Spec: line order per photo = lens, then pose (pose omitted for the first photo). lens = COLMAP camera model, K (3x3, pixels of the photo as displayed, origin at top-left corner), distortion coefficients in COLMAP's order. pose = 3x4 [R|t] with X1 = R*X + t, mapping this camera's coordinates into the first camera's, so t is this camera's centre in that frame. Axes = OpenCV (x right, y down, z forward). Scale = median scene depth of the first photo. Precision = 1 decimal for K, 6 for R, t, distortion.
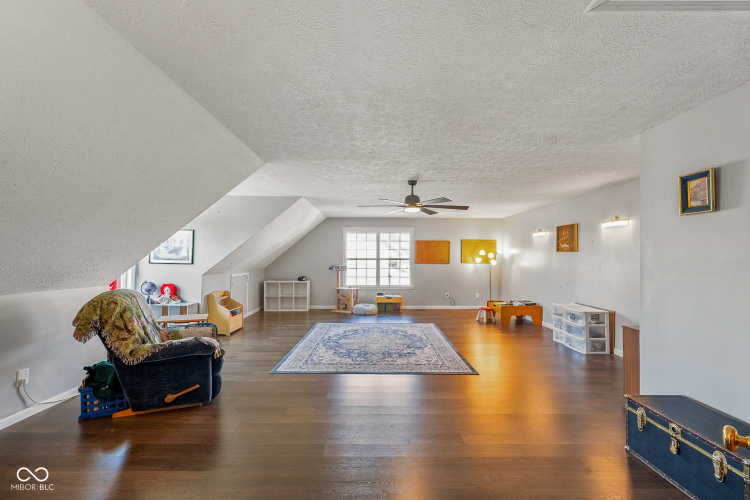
lens RADIAL K [[342.0, 0, 375.0], [0, 342.0, 250.0], [0, 0, 1]] dist [0.000586, -0.000077]
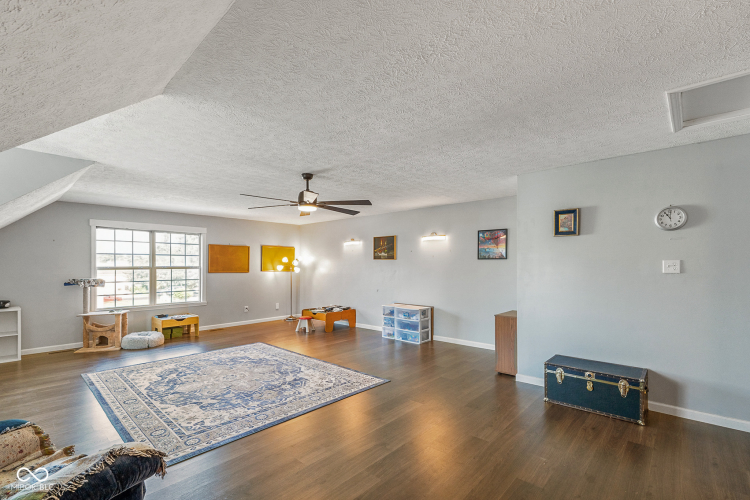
lens RADIAL K [[343.0, 0, 392.3], [0, 343.0, 264.5], [0, 0, 1]] dist [-0.001397, -0.000401]
pose [[0.664771, -0.004031, 0.747036, -0.251709], [-0.011664, 0.999808, 0.015774, 0.002472], [-0.746956, -0.019200, 0.664596, 0.185726]]
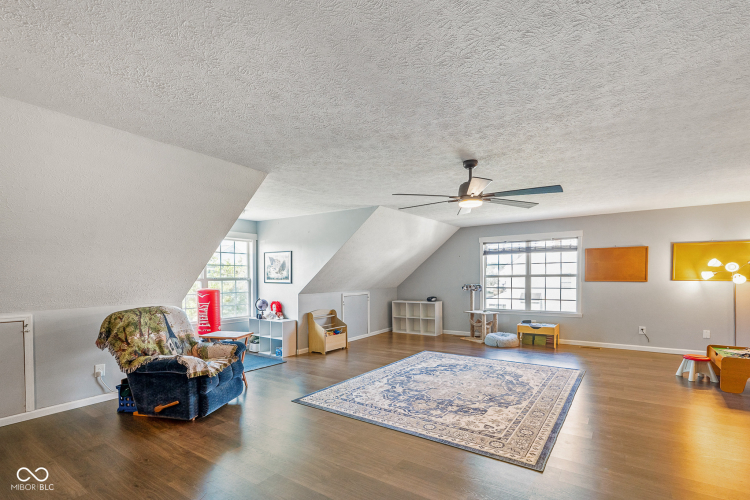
lens RADIAL K [[353.4, 0, 371.4], [0, 353.4, 283.6], [0, 0, 1]] dist [0.001026, 0.000102]
pose [[0.813906, -0.000994, -0.580995, 0.236057], [0.027359, 0.998955, 0.036617, 0.006798], [0.580352, -0.045698, 0.813083, 0.199411]]
